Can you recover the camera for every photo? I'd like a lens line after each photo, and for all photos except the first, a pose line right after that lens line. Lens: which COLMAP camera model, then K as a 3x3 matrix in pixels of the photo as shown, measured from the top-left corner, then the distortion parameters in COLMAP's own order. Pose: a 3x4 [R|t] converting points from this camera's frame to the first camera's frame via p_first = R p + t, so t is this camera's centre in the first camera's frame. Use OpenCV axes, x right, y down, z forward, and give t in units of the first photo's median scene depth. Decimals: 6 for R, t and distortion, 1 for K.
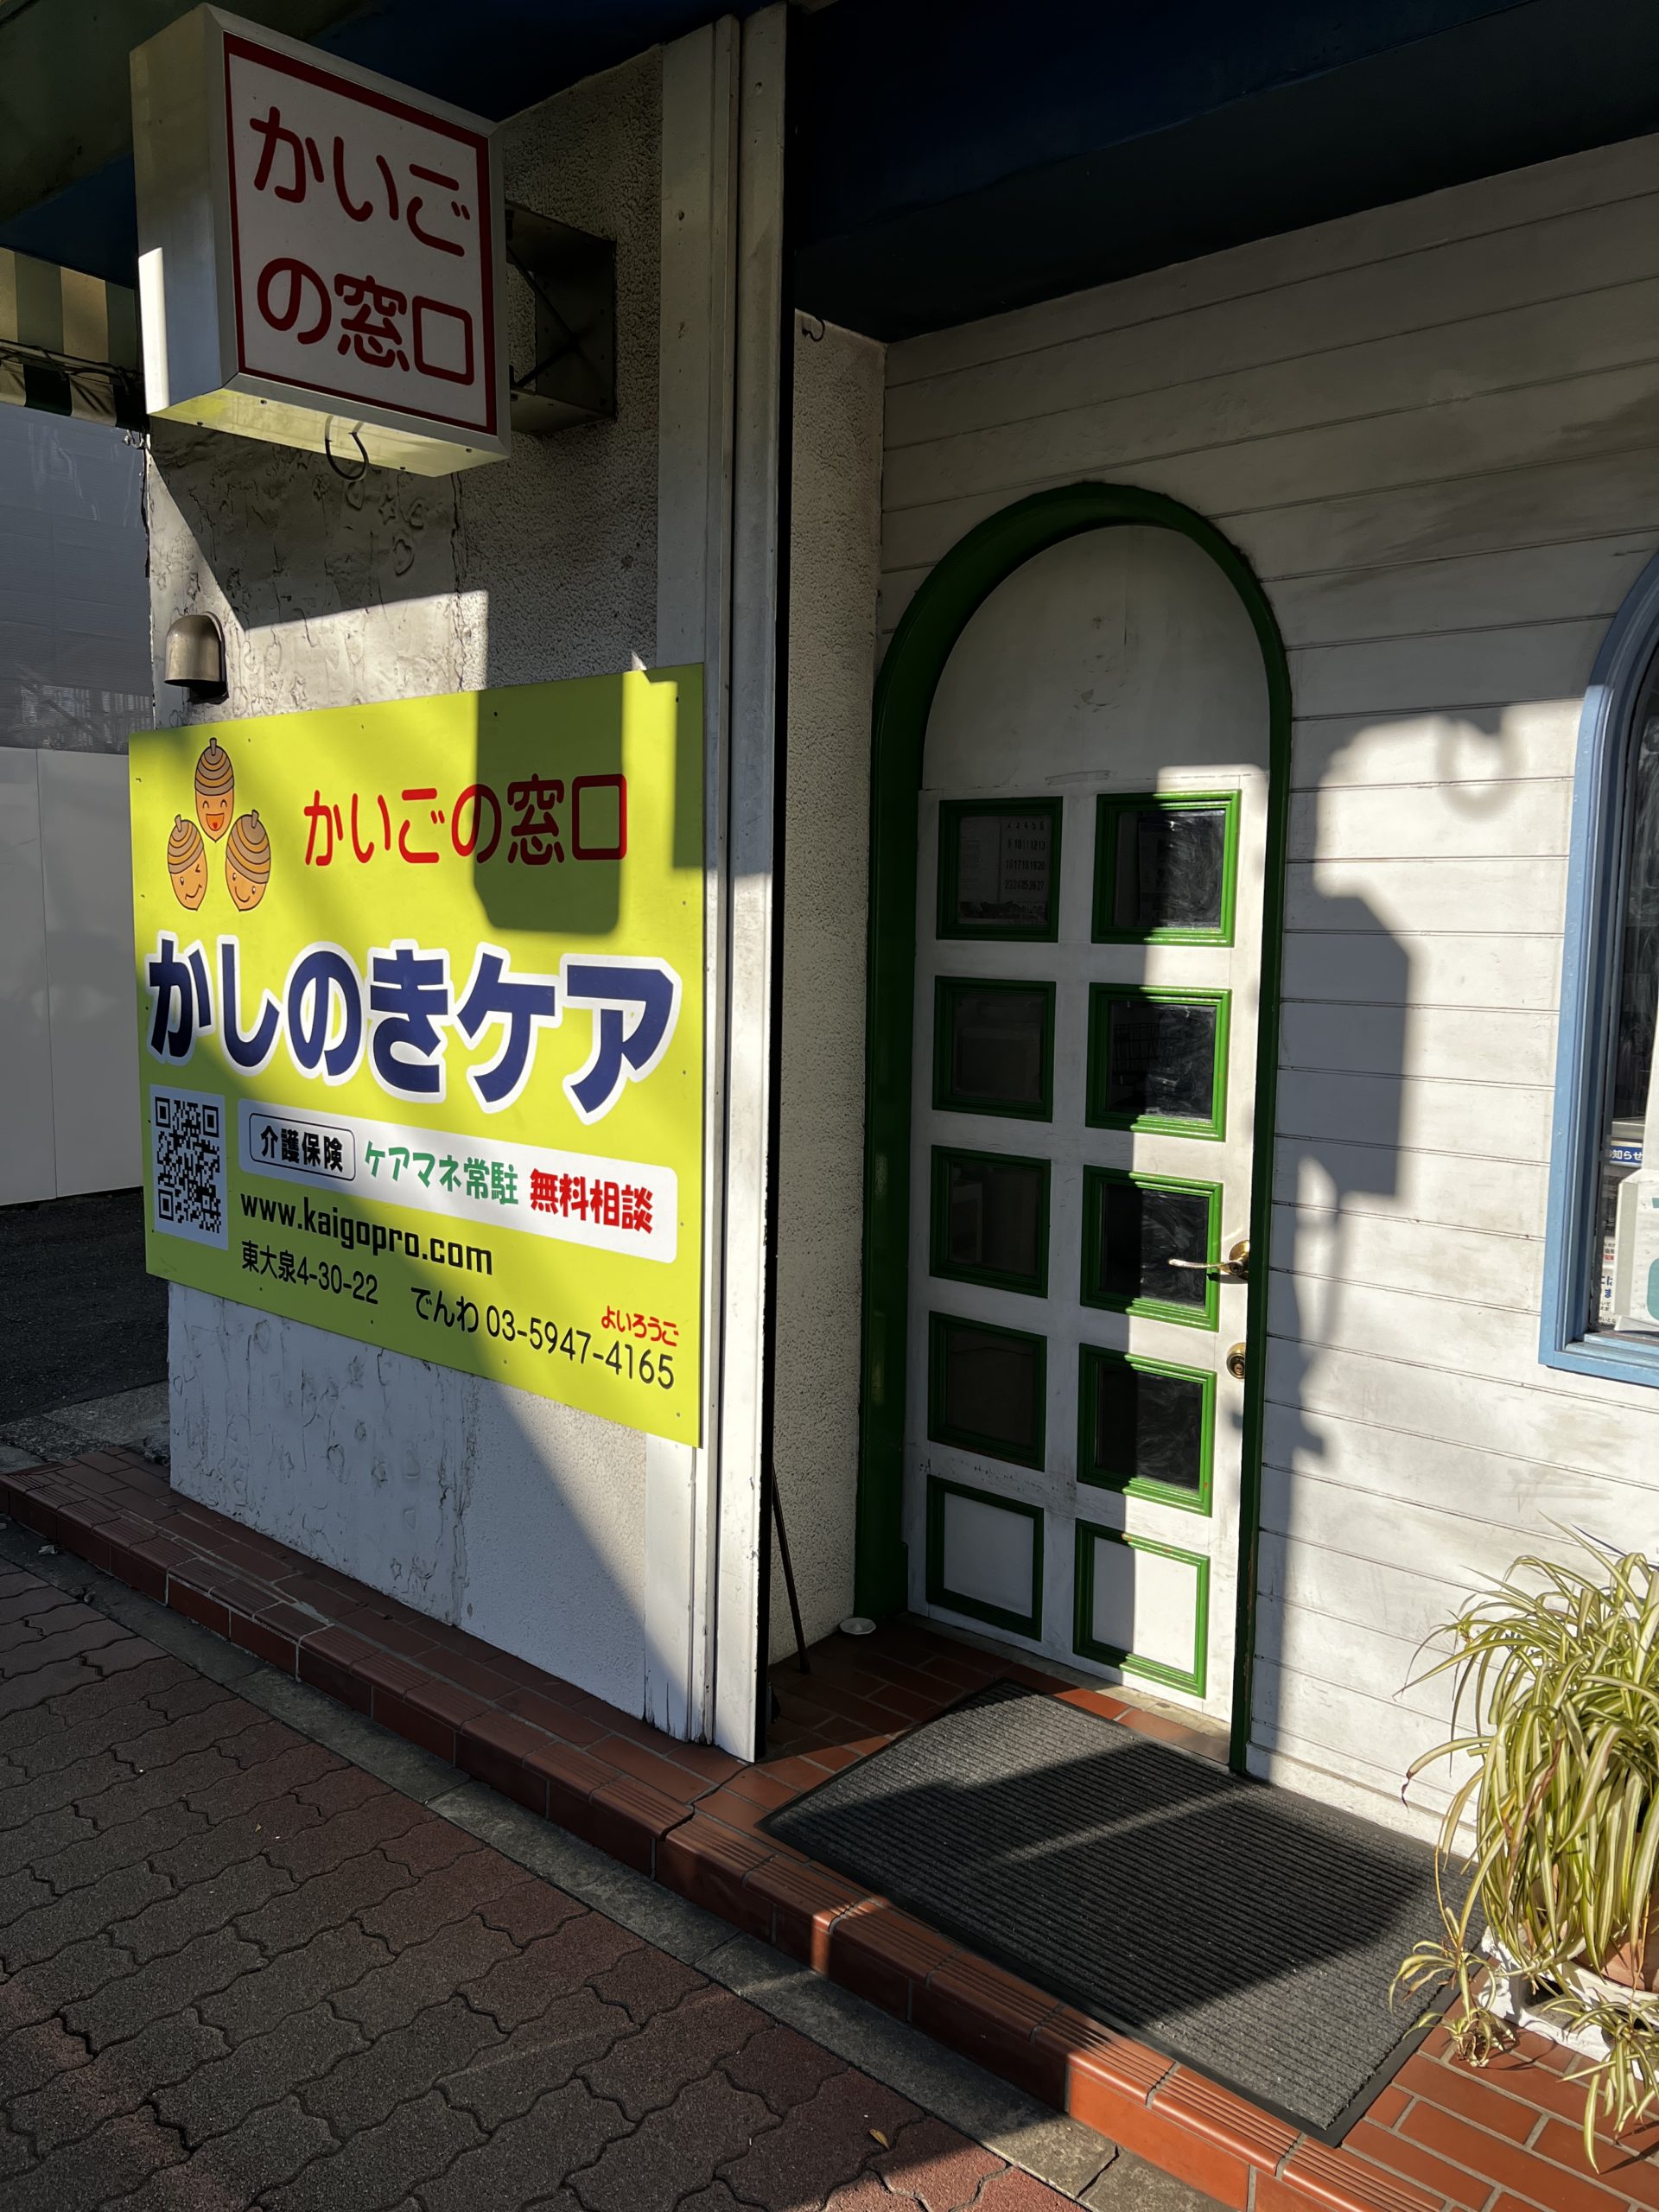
lens RADIAL K [[1688.8, 0, 841.4], [0, 1688.8, 1127.5], [0, 0, 1]] dist [0.051841, 0.002084]
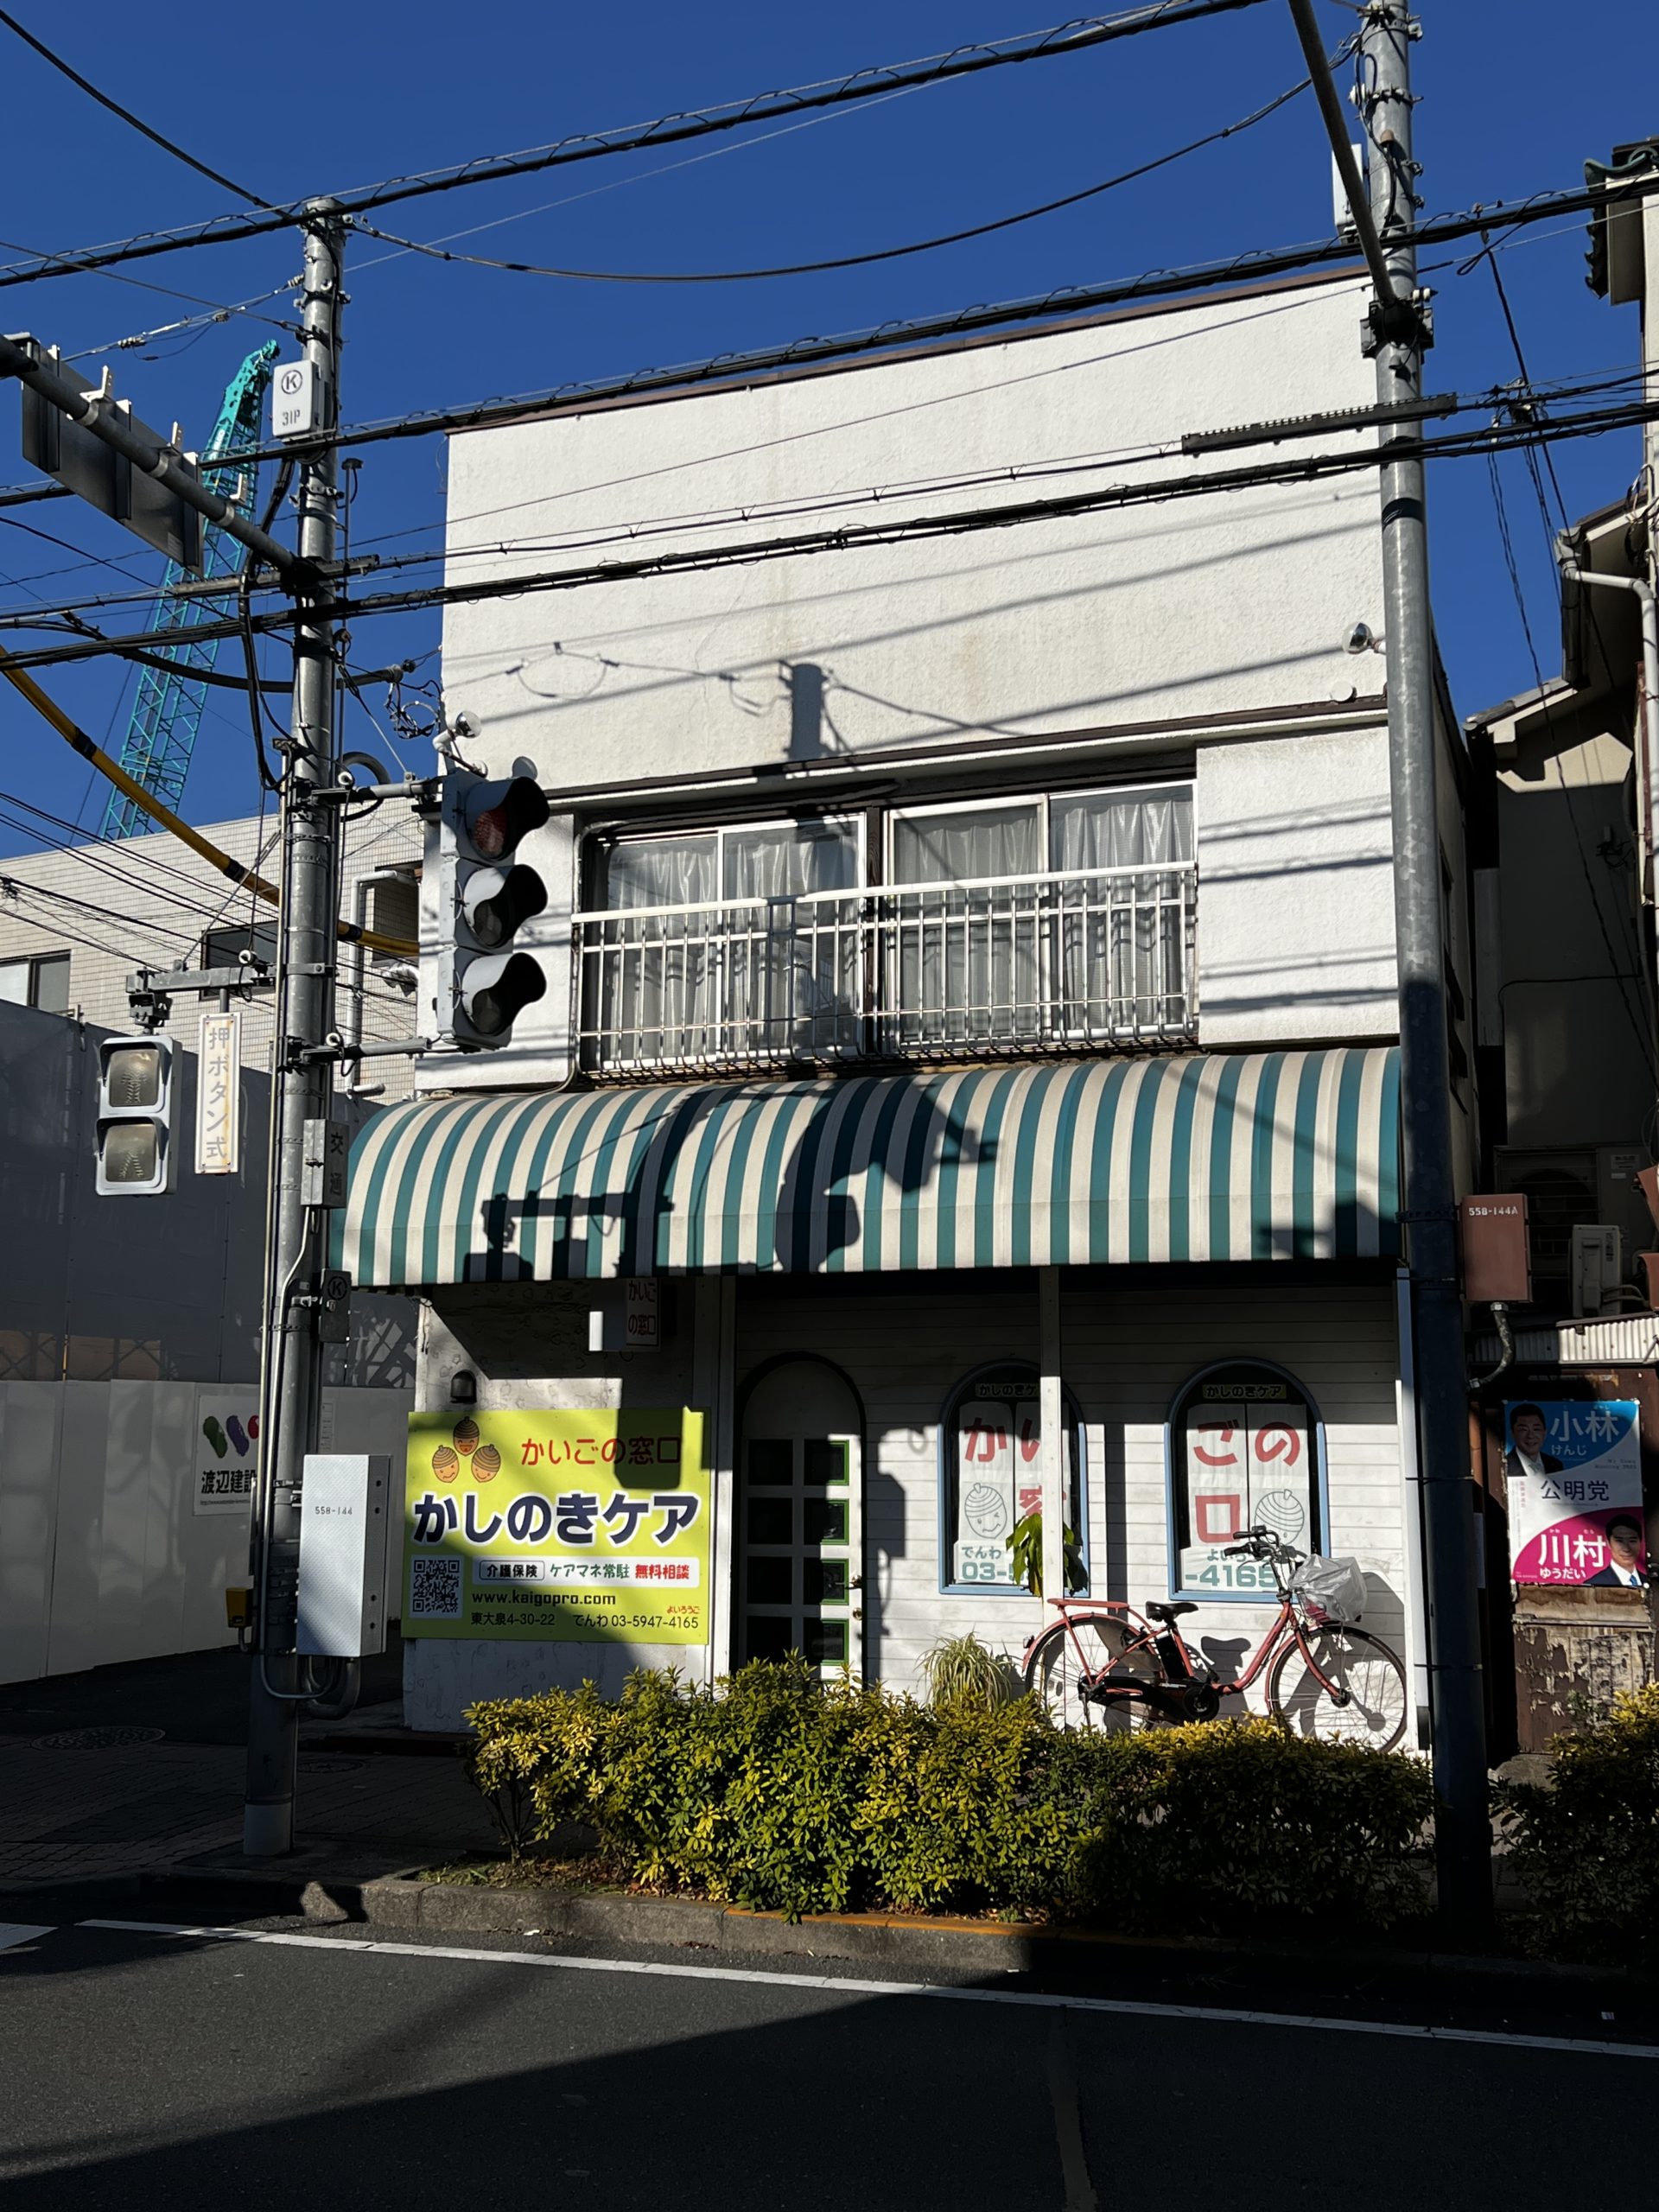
lens RADIAL K [[2220.2, 0, 825.2], [0, 2220.2, 1112.3], [0, 0, 1]] dist [0.098022, 0.000000]
pose [[0.935191, 0.040064, 0.351871, -1.310825], [0.059783, 0.961462, -0.268360, 0.340108], [-0.349062, 0.272003, 0.896755, -2.952058]]
